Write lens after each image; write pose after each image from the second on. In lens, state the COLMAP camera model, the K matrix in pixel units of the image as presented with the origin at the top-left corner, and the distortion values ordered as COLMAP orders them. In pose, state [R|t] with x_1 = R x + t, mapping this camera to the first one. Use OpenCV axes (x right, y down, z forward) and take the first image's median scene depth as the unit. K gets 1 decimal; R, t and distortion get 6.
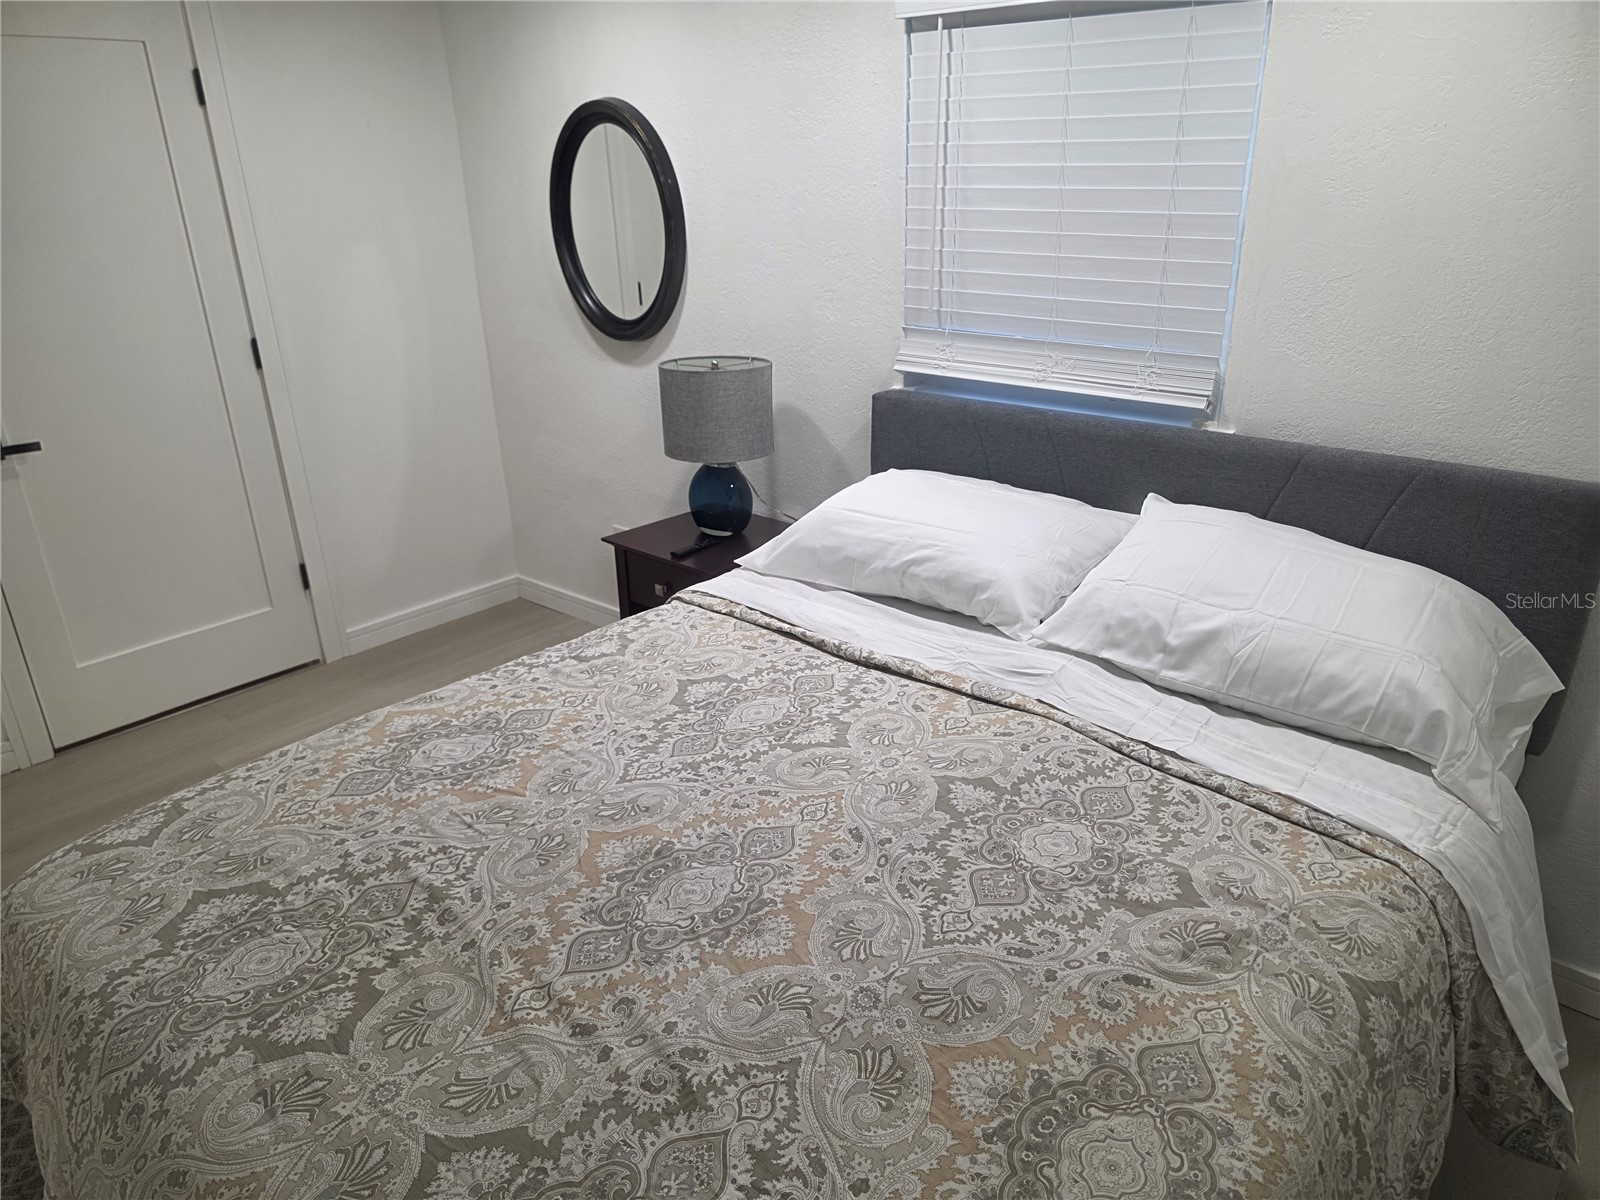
lens RADIAL K [[1066.5, 0, 796.5], [0, 1066.5, 618.0], [0, 0, 1]] dist [0.064102, -0.087490]
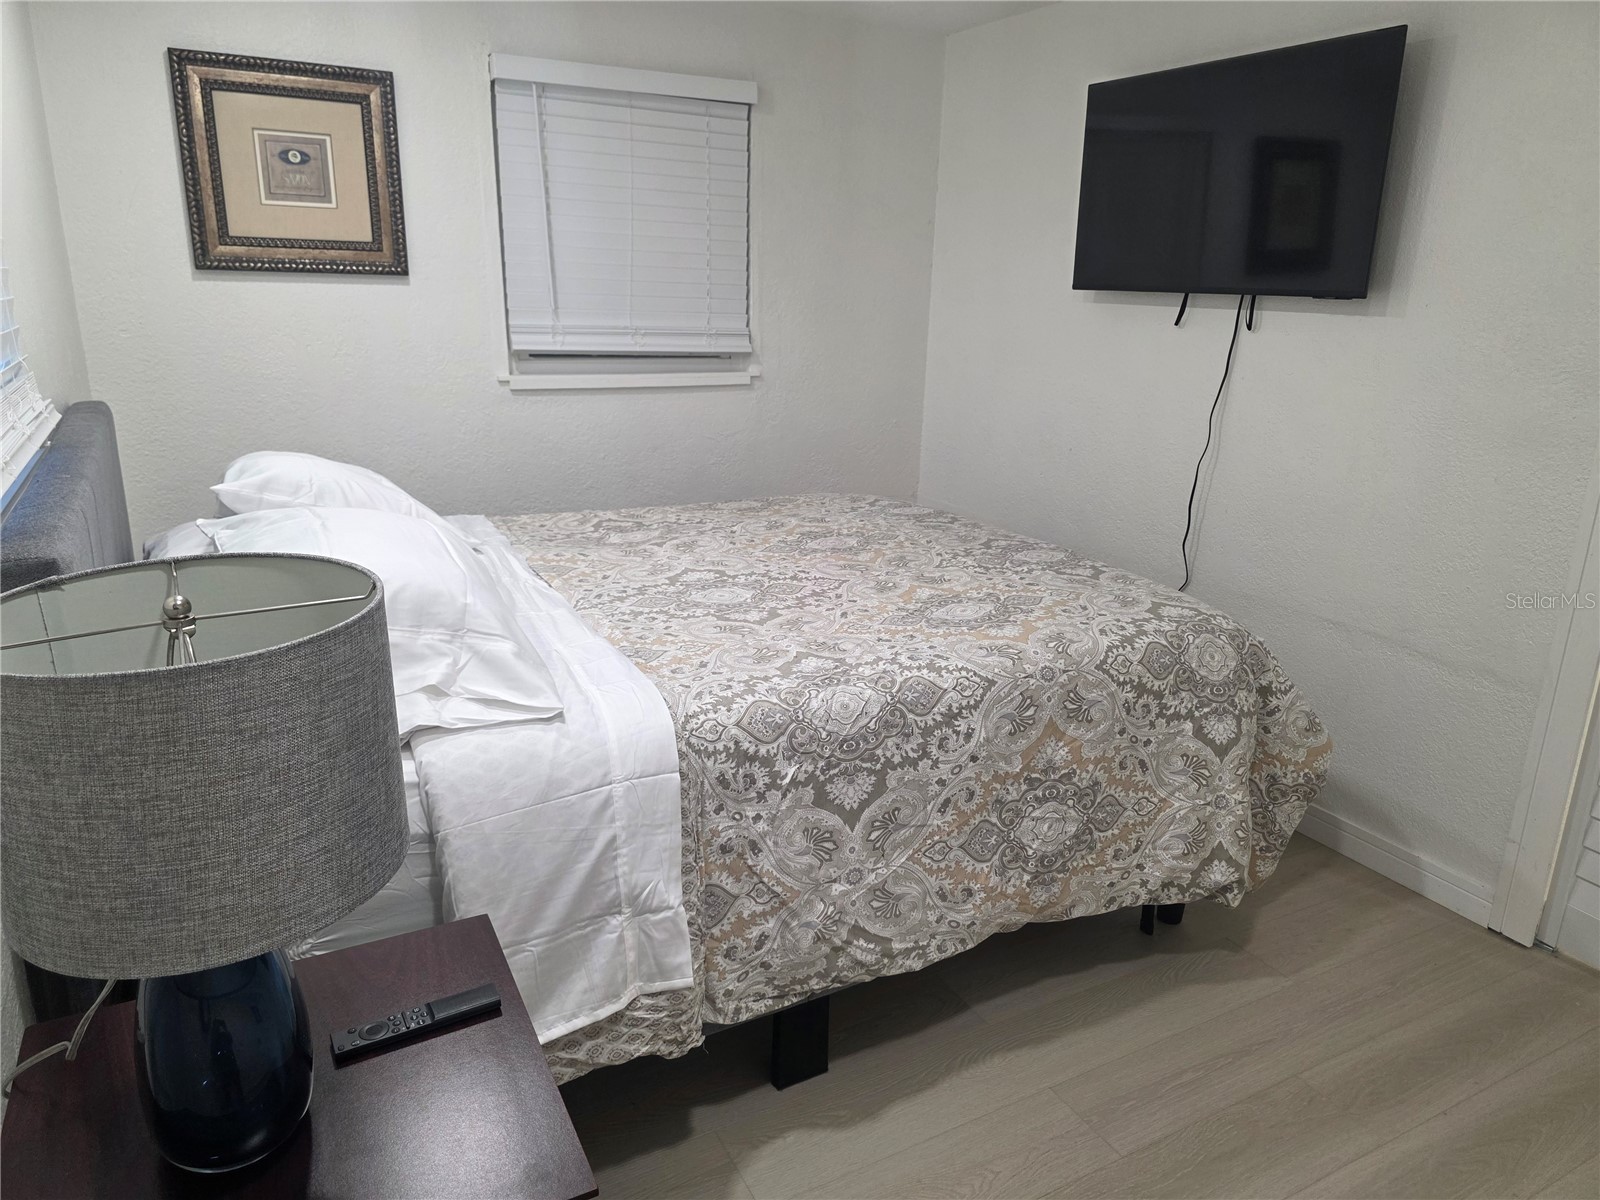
lens RADIAL K [[1090.6, 0, 800.0], [0, 1090.6, 600.0], [0, 0, 1]] dist [0.058565, -0.052394]
pose [[-0.934317, -0.109467, 0.339217, -0.697088], [0.128035, 0.785090, 0.606004, -0.833453], [-0.332653, 0.609631, -0.719508, 2.401602]]
